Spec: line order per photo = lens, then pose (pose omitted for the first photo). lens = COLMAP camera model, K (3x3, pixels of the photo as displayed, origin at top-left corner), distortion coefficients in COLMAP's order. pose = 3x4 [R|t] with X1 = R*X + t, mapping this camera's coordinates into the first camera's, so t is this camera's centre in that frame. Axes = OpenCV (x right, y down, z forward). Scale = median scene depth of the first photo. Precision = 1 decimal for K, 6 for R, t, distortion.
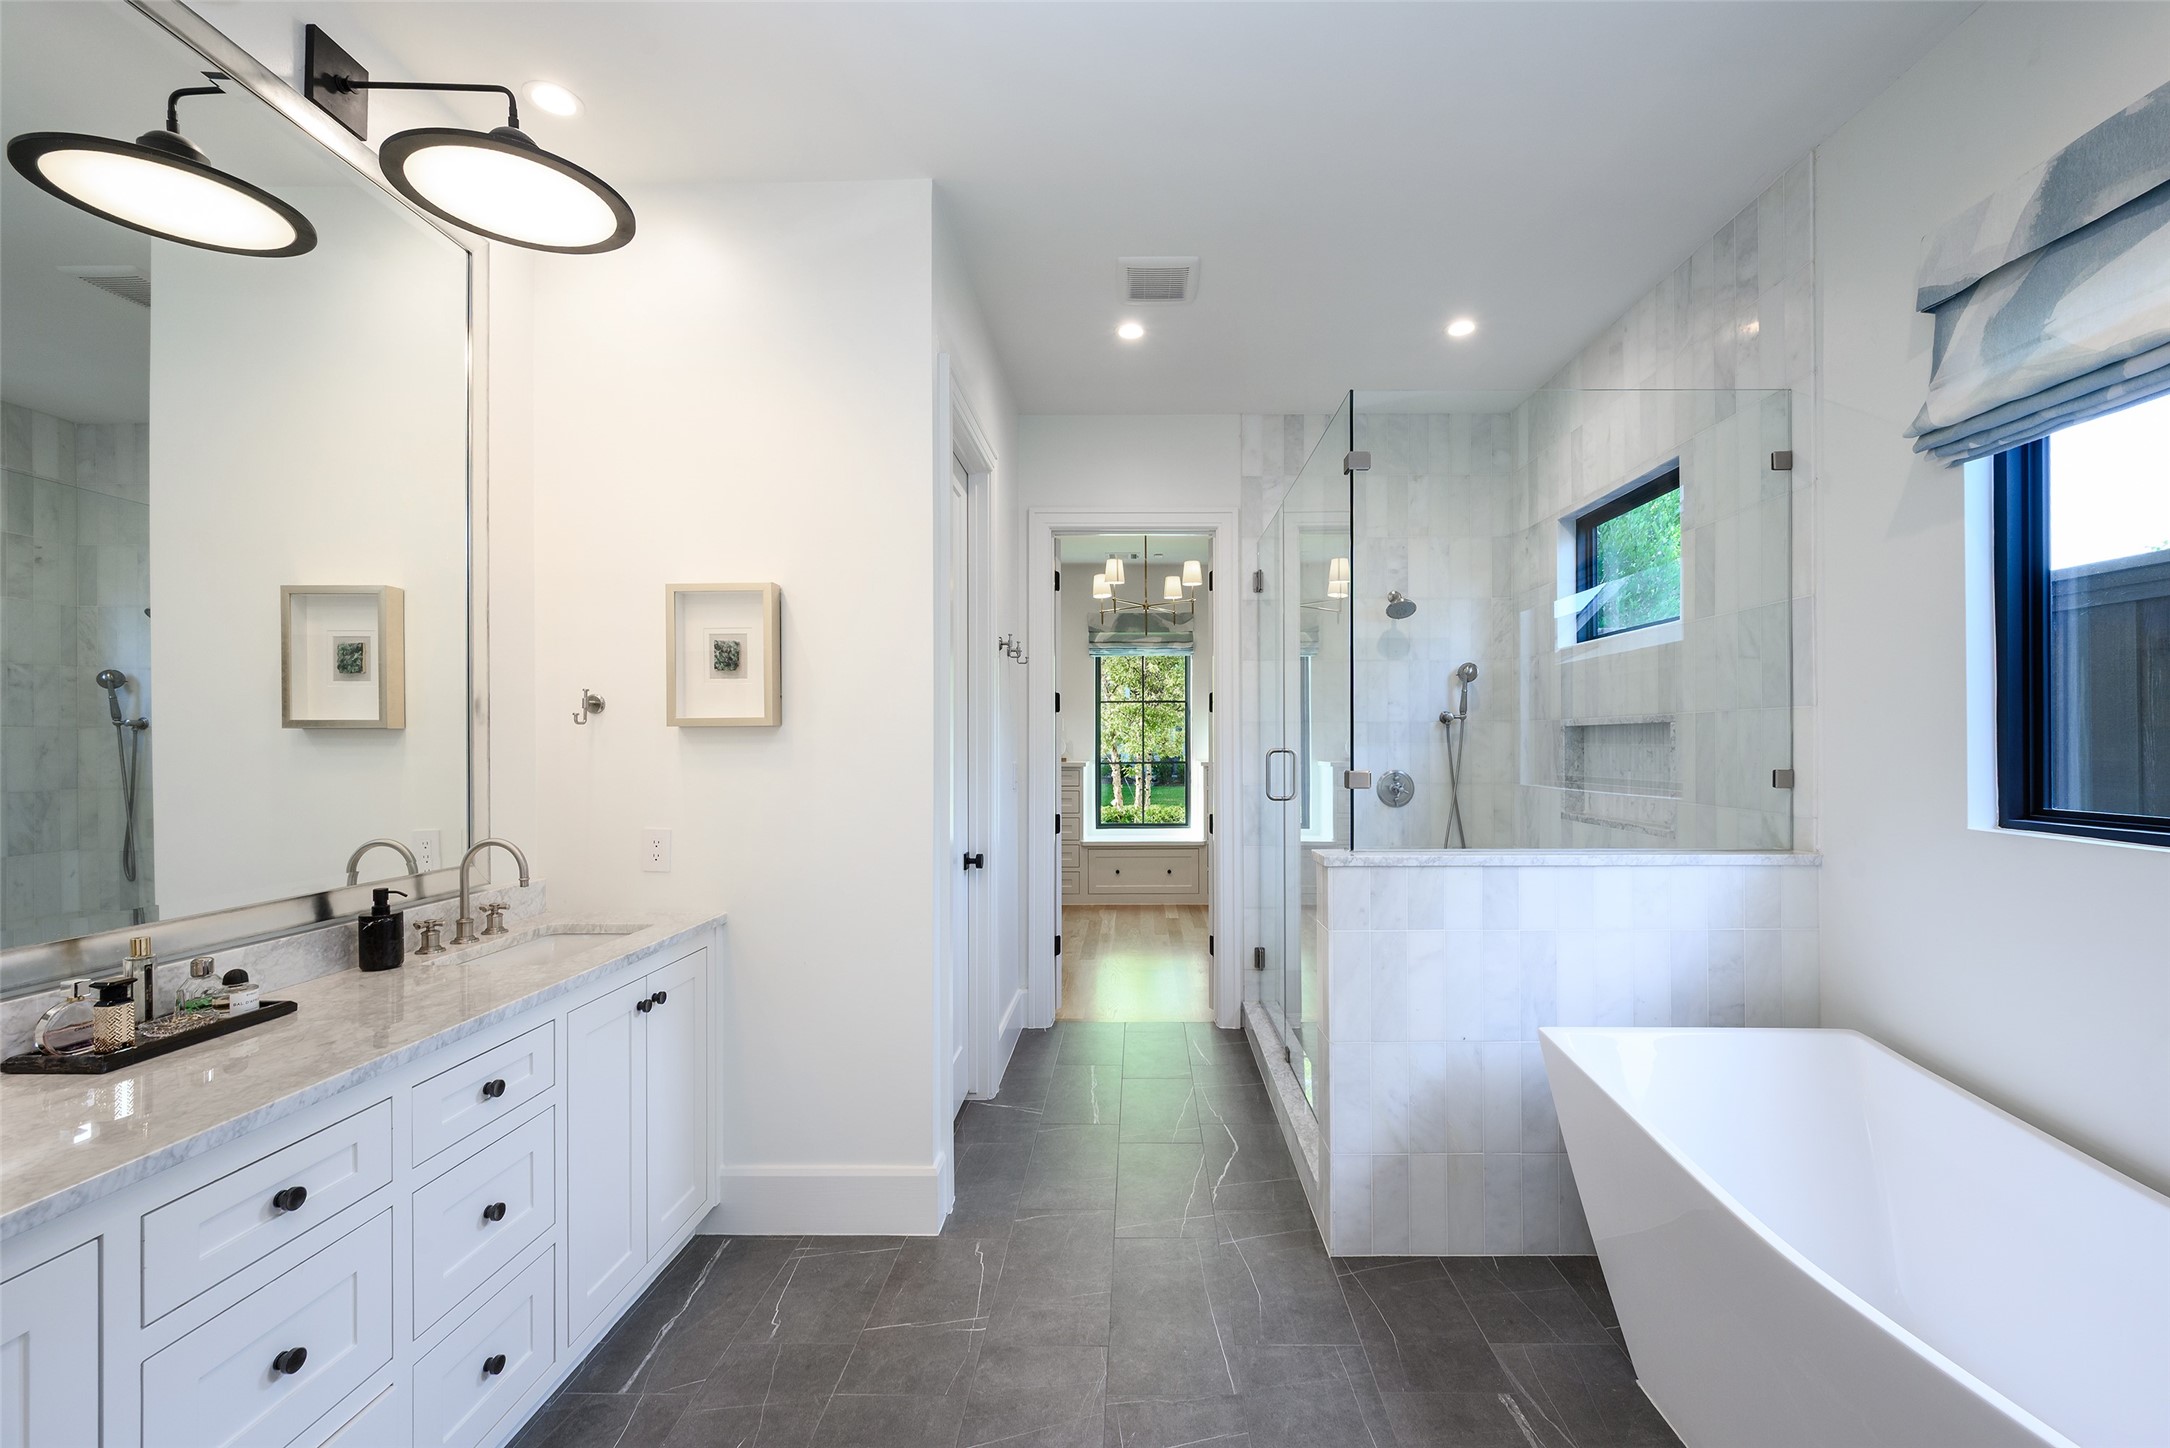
lens RADIAL K [[911.2, 0, 1085.0], [0, 911.2, 724.0], [0, 0, 1]] dist [-0.000870, -0.000052]
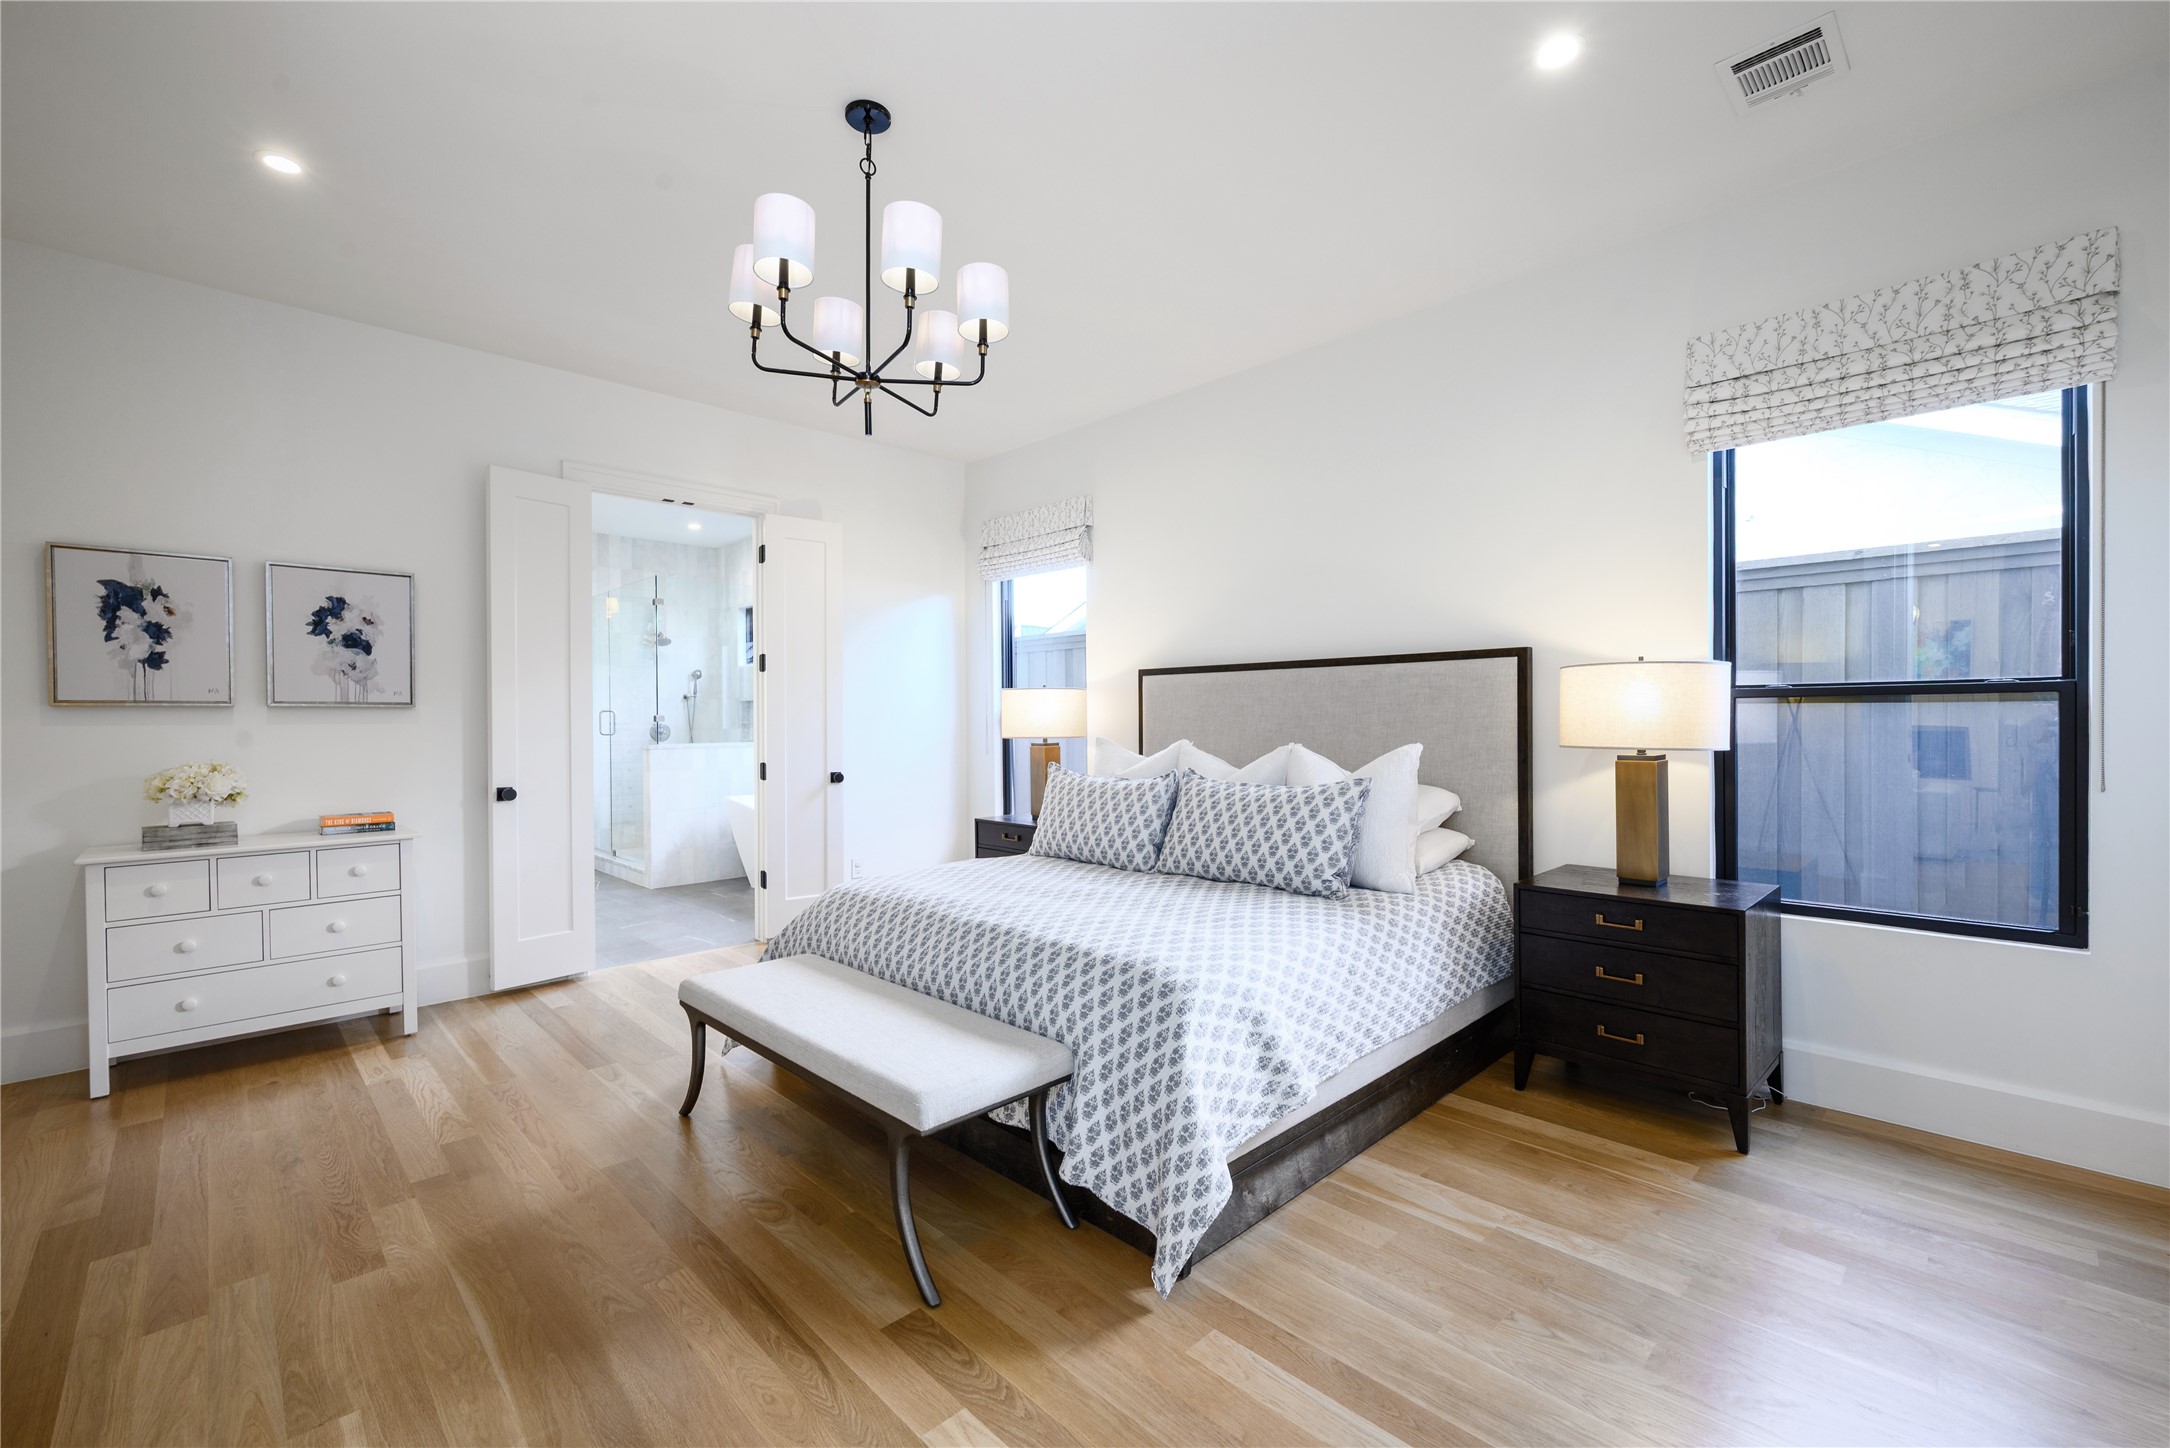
lens RADIAL K [[907.2, 0, 1085.0], [0, 907.2, 724.0], [0, 0, 1]] dist [0.000503, 0.000014]
pose [[0.690869, -0.012856, 0.722865, -0.452646], [0.002458, 0.999878, 0.015433, 0.025468], [-0.722975, -0.008885, 0.690817, -1.038514]]
